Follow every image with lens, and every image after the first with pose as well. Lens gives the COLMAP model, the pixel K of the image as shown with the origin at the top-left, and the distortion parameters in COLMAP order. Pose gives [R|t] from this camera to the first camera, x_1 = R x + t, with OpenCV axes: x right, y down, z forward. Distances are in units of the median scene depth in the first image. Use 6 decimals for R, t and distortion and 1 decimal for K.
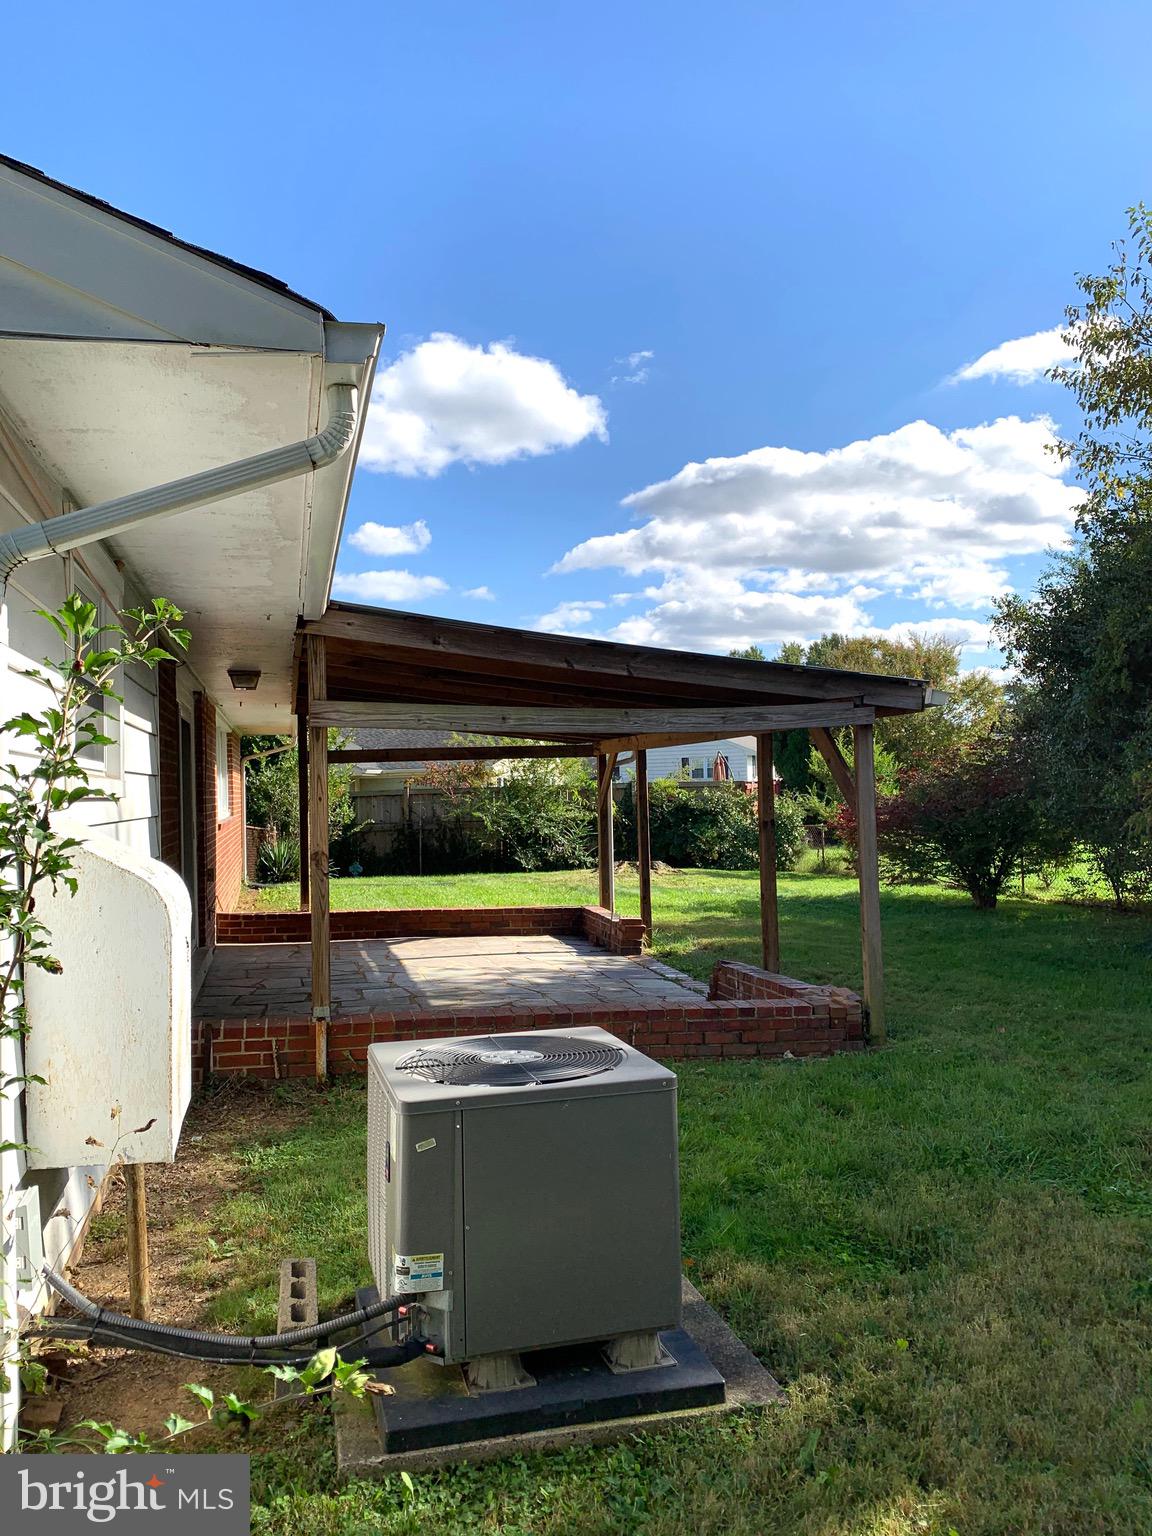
lens RADIAL K [[1154.2, 0, 576.0], [0, 1154.2, 768.0], [0, 0, 1]] dist [0.043486, -0.000540]
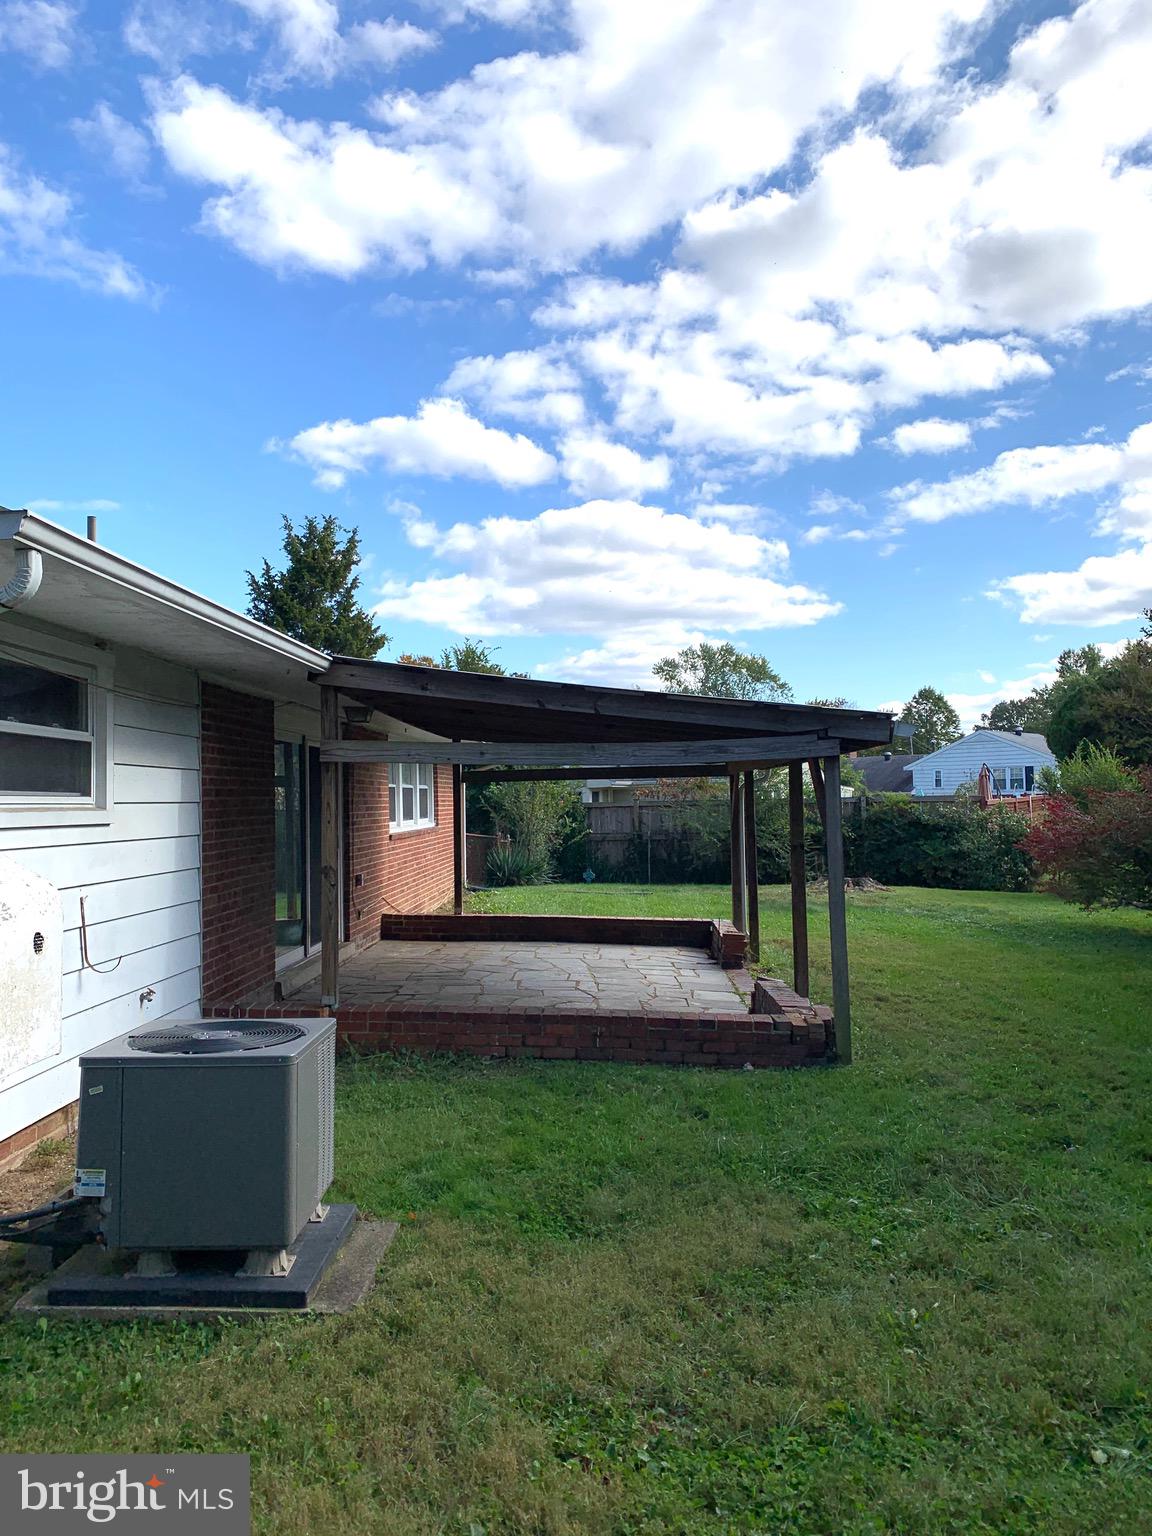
lens RADIAL K [[1154.2, 0, 576.0], [0, 1154.2, 768.0], [0, 0, 1]] dist [0.043486, -0.000540]
pose [[0.955649, 0.000684, -0.294507, 0.336791], [-0.002164, 0.999987, -0.004699, -0.021253], [0.294500, 0.005128, 0.955638, -0.063888]]
